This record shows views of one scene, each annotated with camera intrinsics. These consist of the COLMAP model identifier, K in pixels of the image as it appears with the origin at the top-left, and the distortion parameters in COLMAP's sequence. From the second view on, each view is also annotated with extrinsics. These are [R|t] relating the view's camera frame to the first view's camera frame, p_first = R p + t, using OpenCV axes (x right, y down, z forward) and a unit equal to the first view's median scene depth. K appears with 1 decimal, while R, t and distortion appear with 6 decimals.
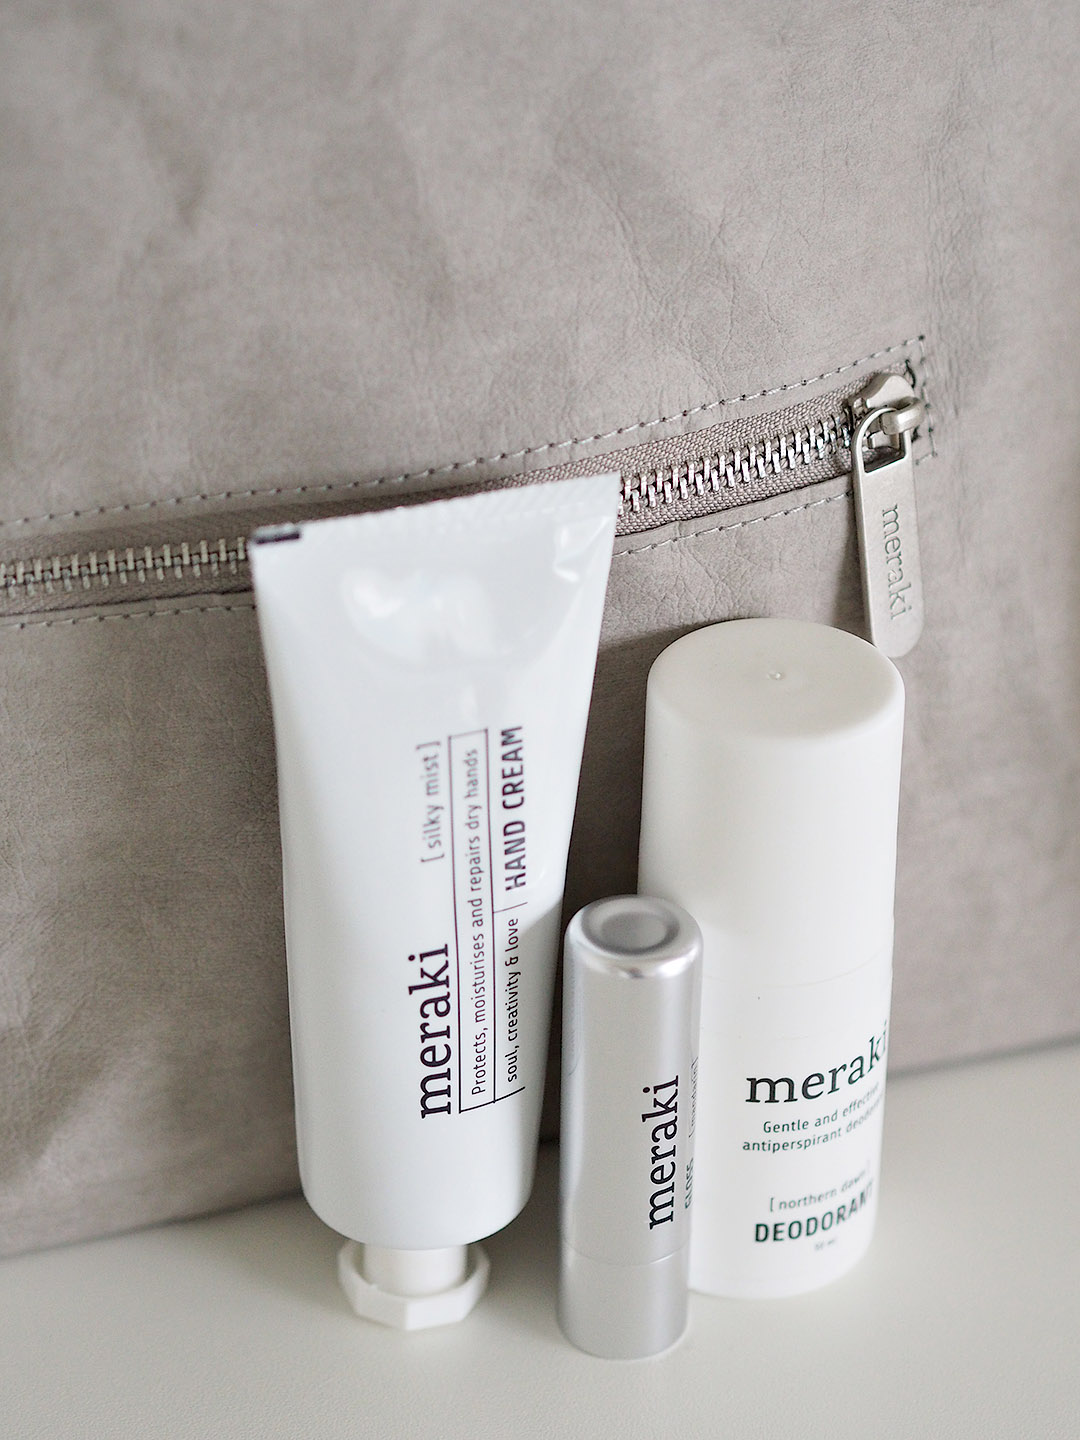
lens RADIAL K [[4040.4, 0, 528.1], [0, 4040.4, 732.4], [0, 0, 1]] dist [0.218530, 0.000000]
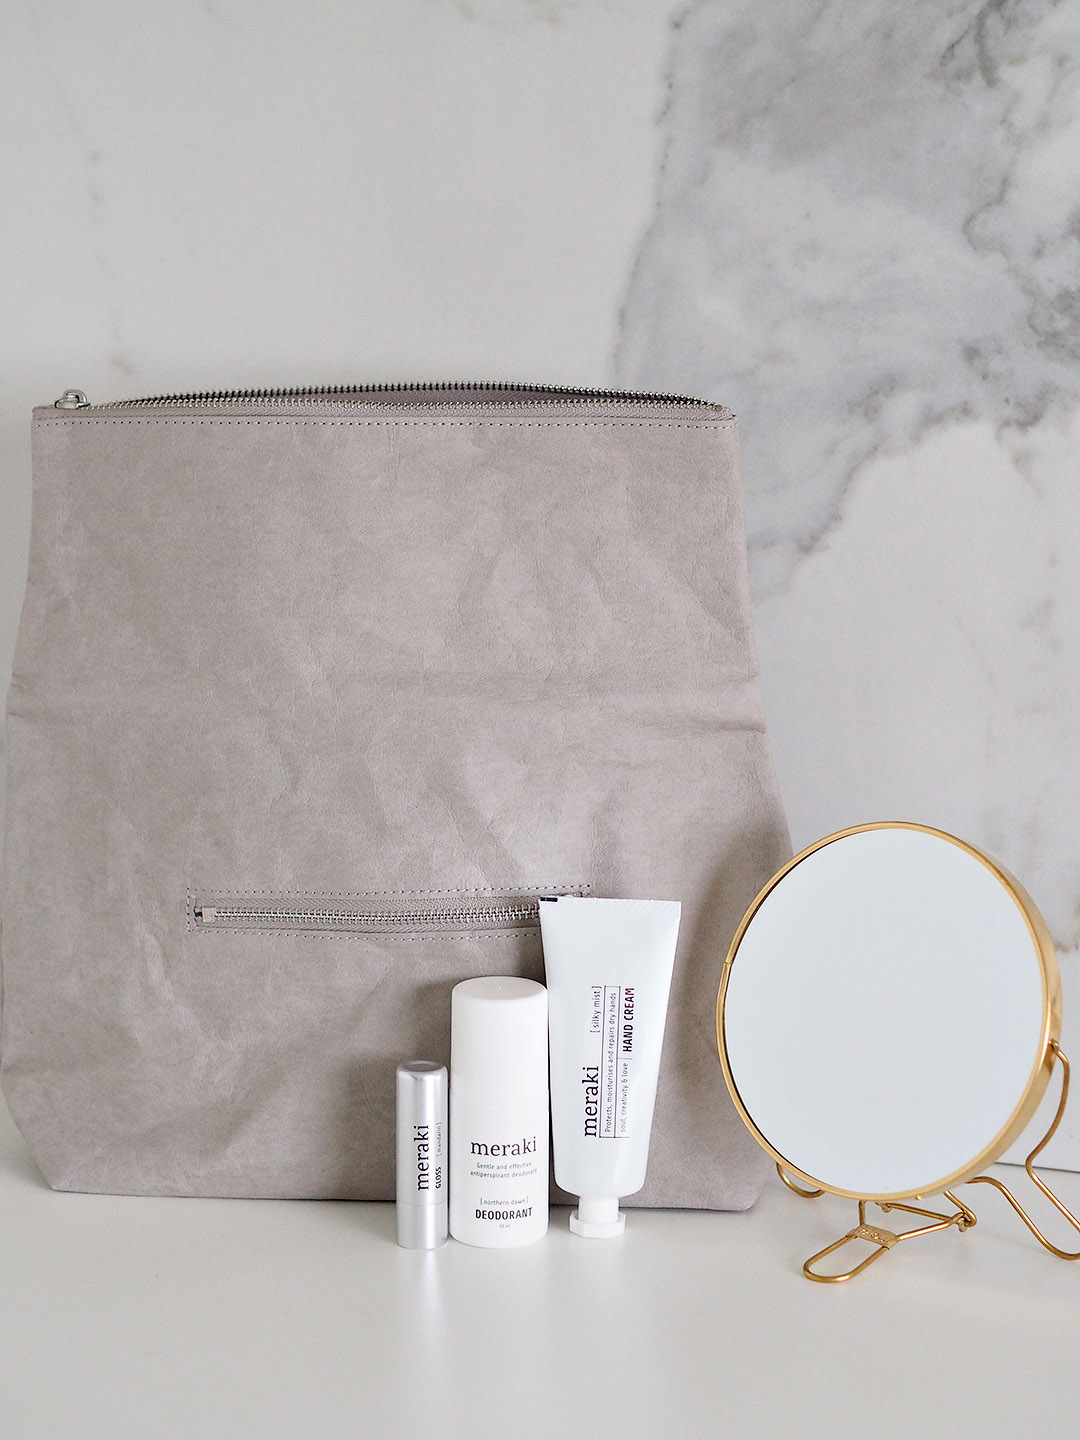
lens RADIAL K [[4040.4, 0, 471.4], [0, 4040.4, 816.8], [0, 0, 1]] dist [0.218530, 0.000000]
pose [[0.912330, 0.062252, -0.404695, 1.143214], [-0.196538, 0.933651, -0.299449, 0.697771], [0.359203, 0.352734, 0.864032, -1.390421]]
